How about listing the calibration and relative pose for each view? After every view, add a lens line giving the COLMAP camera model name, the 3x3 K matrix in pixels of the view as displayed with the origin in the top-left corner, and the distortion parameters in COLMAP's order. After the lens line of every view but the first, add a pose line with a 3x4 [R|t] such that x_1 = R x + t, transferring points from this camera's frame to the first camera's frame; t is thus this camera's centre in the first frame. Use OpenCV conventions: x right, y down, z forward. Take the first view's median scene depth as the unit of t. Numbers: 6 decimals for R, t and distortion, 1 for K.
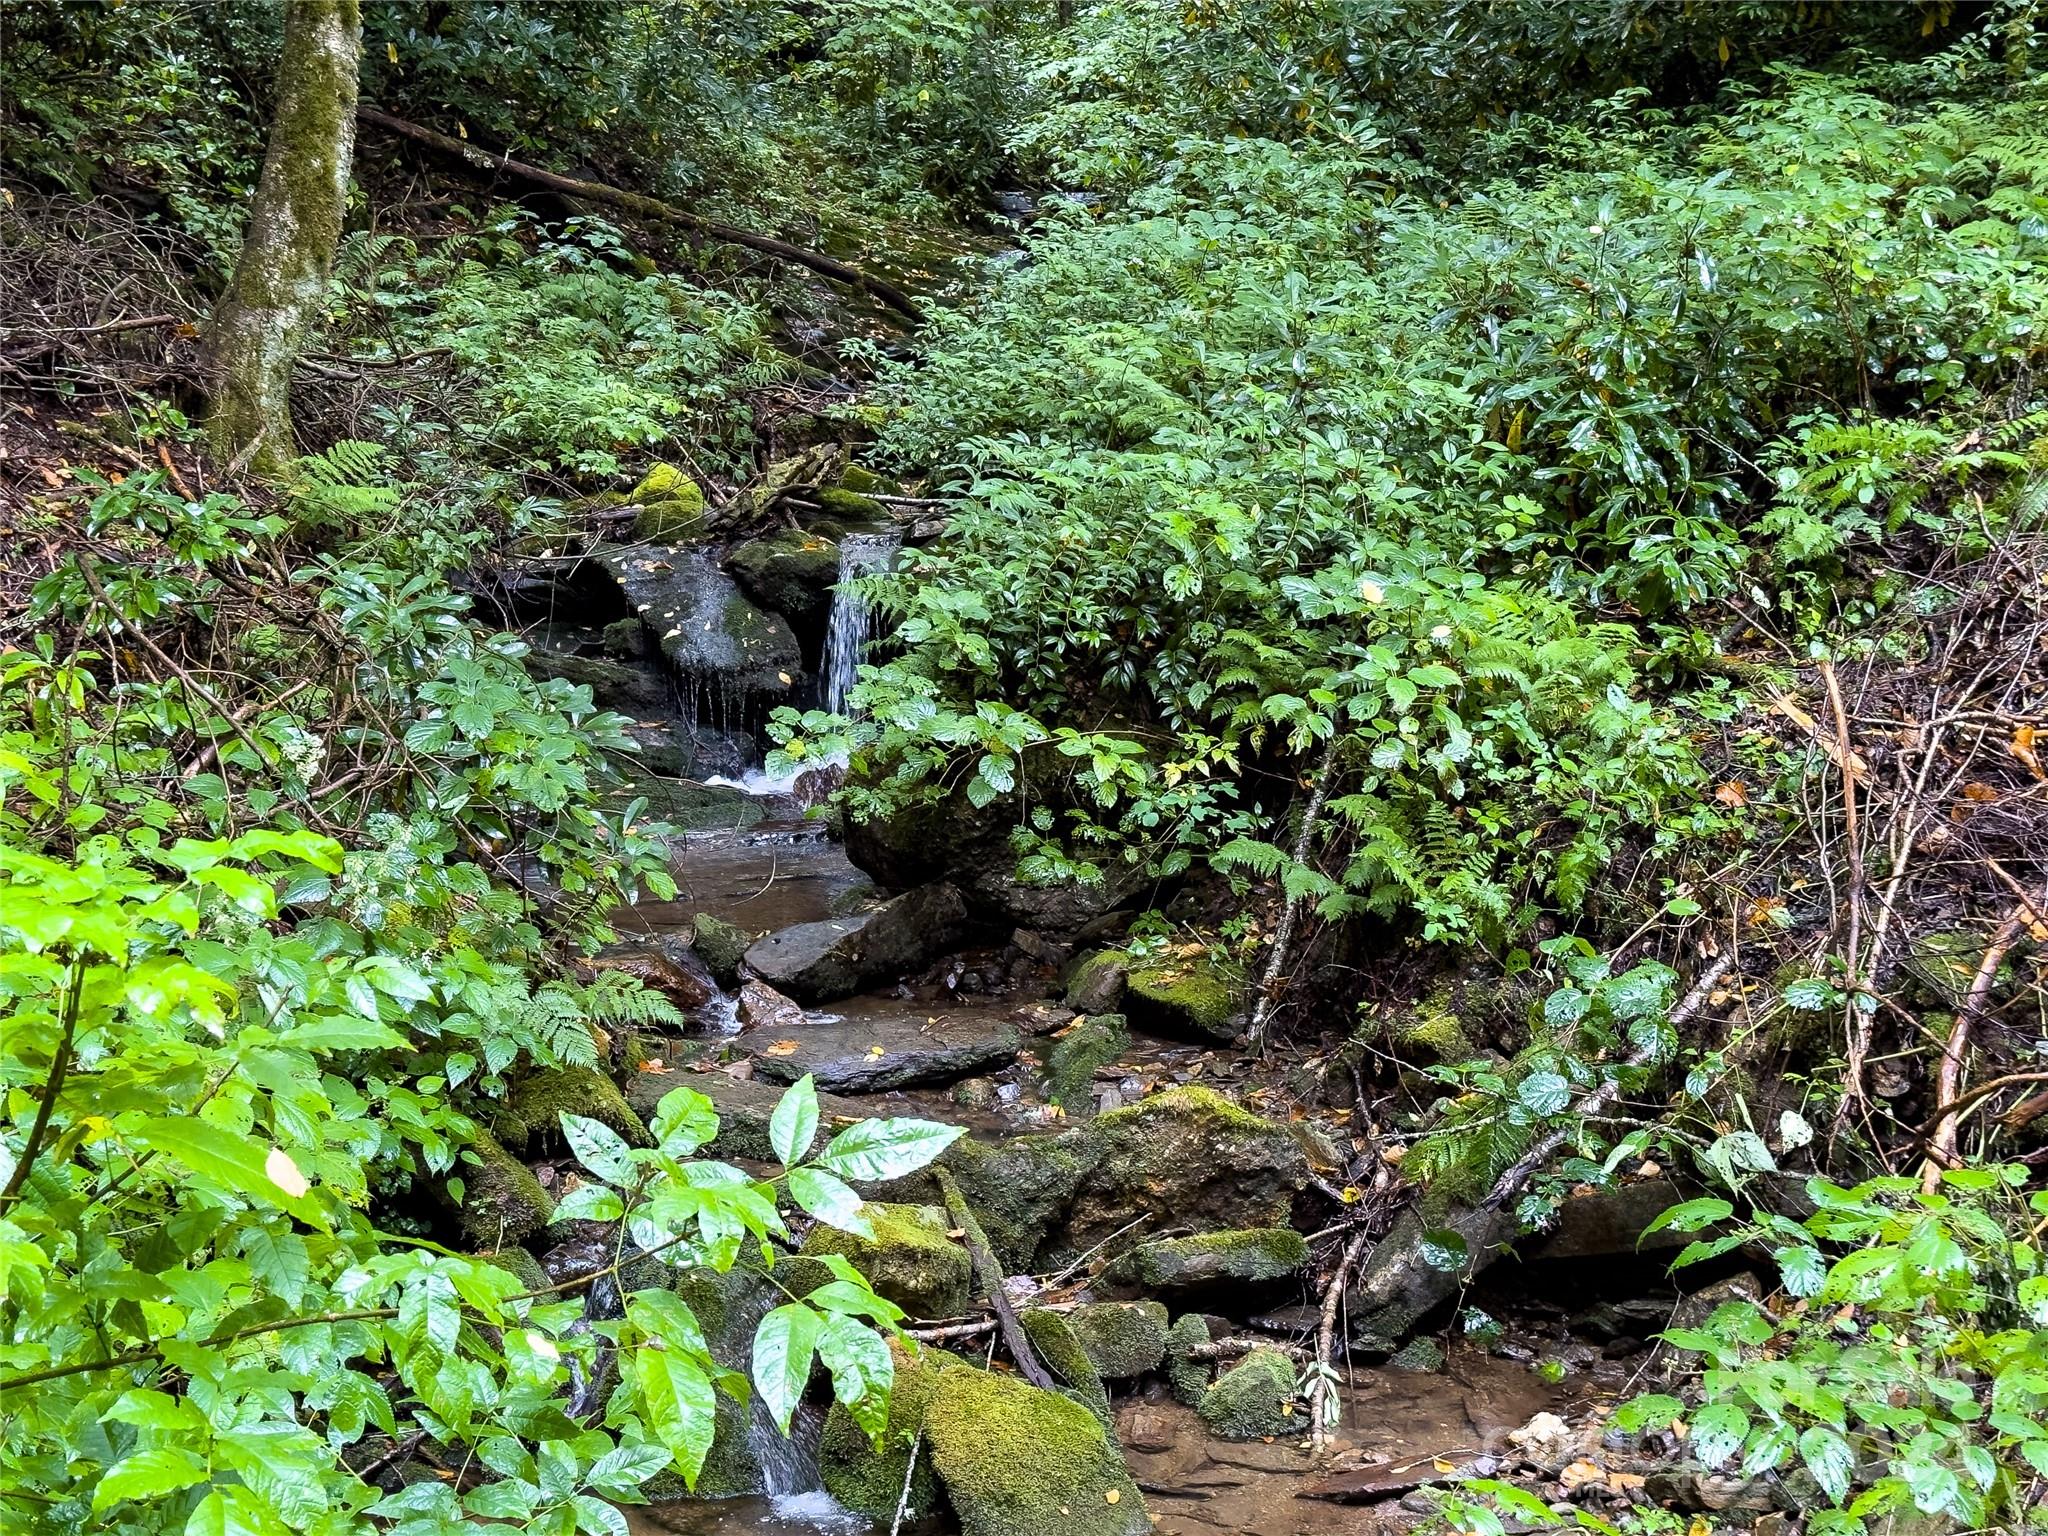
lens RADIAL K [[2884.7, 0, 1024.0], [0, 2884.7, 768.0], [0, 0, 1]] dist [-0.230454, 2.718277]
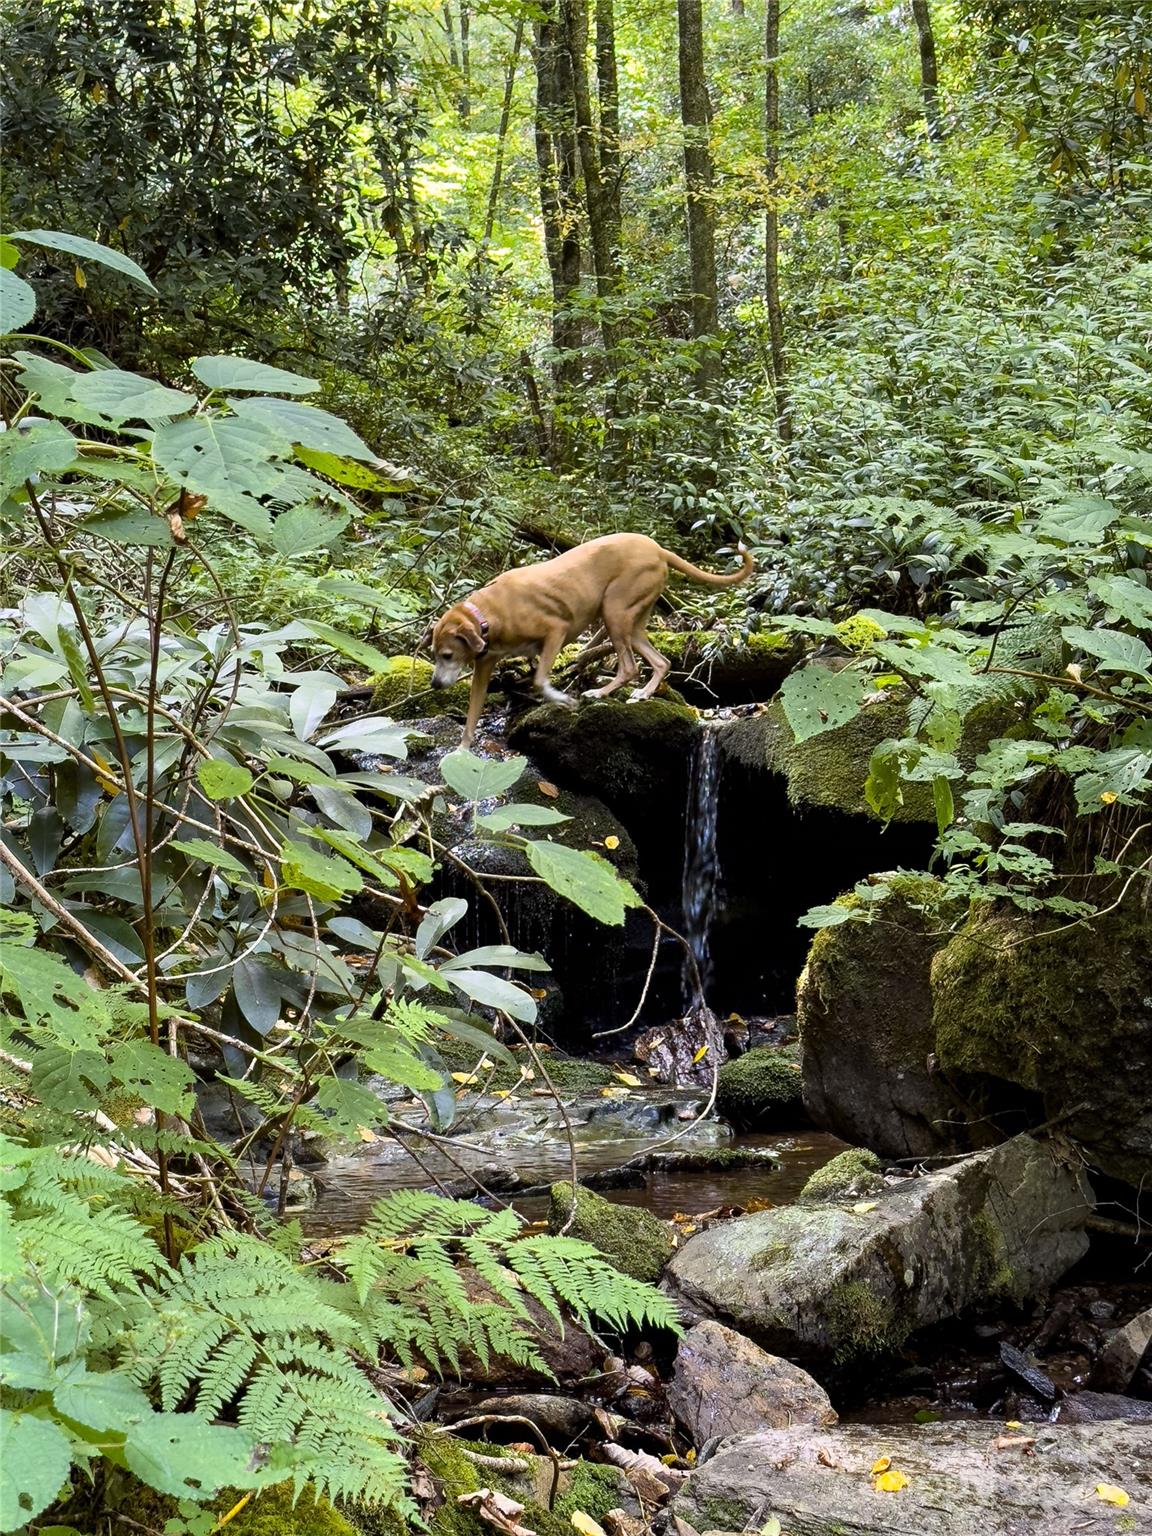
lens RADIAL K [[2472.7, 0, 384.0], [0, 2472.7, 903.1], [0, 0, 1]] dist [0.011922, 1.480847]
pose [[0.993969, -0.010643, -0.109143, -0.115919], [-0.003279, 0.991949, -0.126592, 0.067991], [0.109611, 0.126186, 0.985932, 0.710490]]
